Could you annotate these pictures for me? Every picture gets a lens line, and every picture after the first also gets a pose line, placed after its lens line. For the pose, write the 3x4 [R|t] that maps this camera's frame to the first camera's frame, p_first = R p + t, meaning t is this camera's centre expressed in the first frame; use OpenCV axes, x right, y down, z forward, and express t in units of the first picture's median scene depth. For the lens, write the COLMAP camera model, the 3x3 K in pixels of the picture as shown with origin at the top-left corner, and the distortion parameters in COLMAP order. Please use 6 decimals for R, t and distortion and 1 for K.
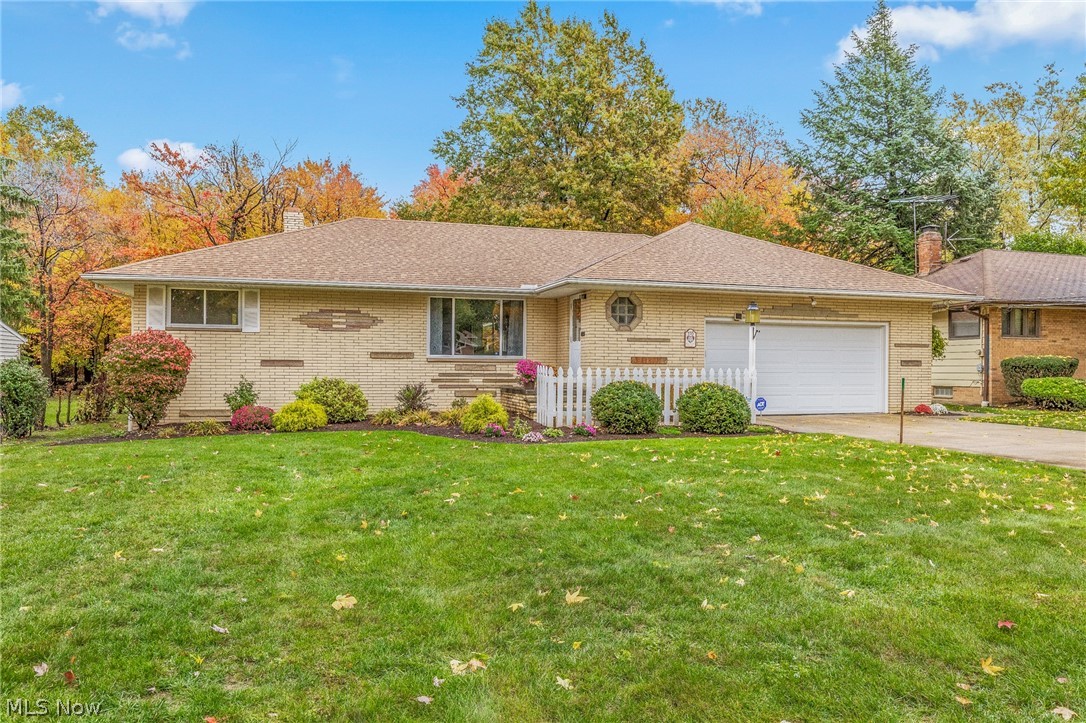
lens RADIAL K [[726.5, 0, 543.0], [0, 726.5, 361.5], [0, 0, 1]] dist [0.003726, -0.000249]
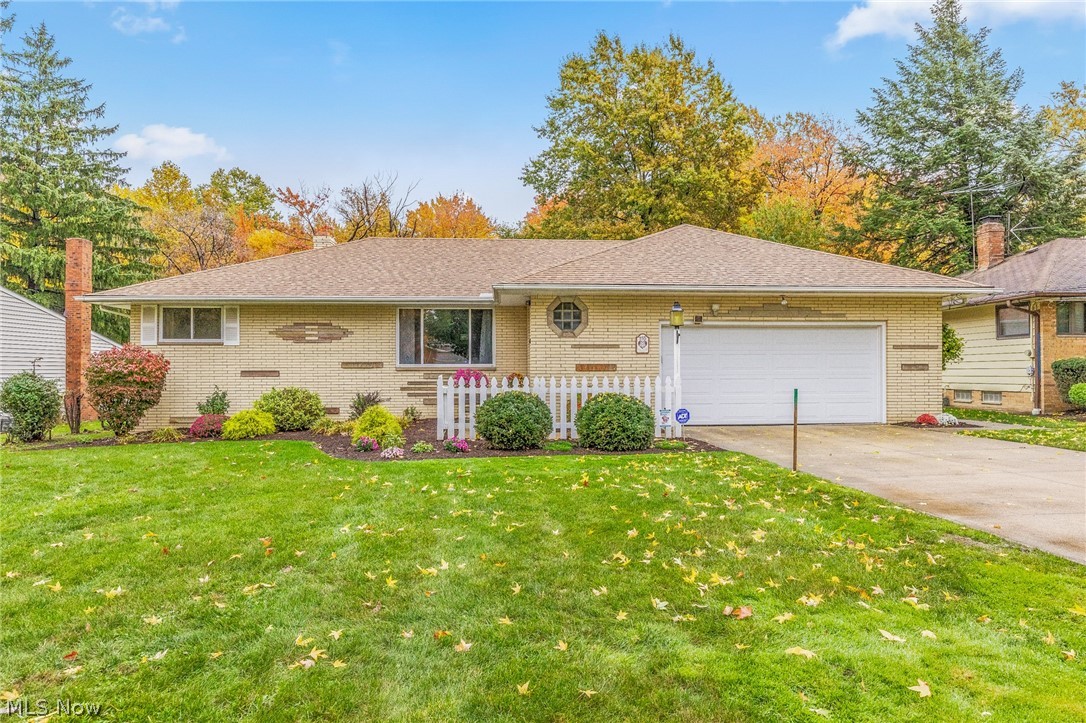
lens RADIAL K [[633.8, 0, 543.0], [0, 633.8, 361.5], [0, 0, 1]] dist [-0.002338, 0.001028]
pose [[0.978231, -0.012321, -0.207151, 0.222121], [0.010922, 0.999909, -0.007893, -0.003313], [0.207229, 0.005459, 0.978277, 0.152205]]
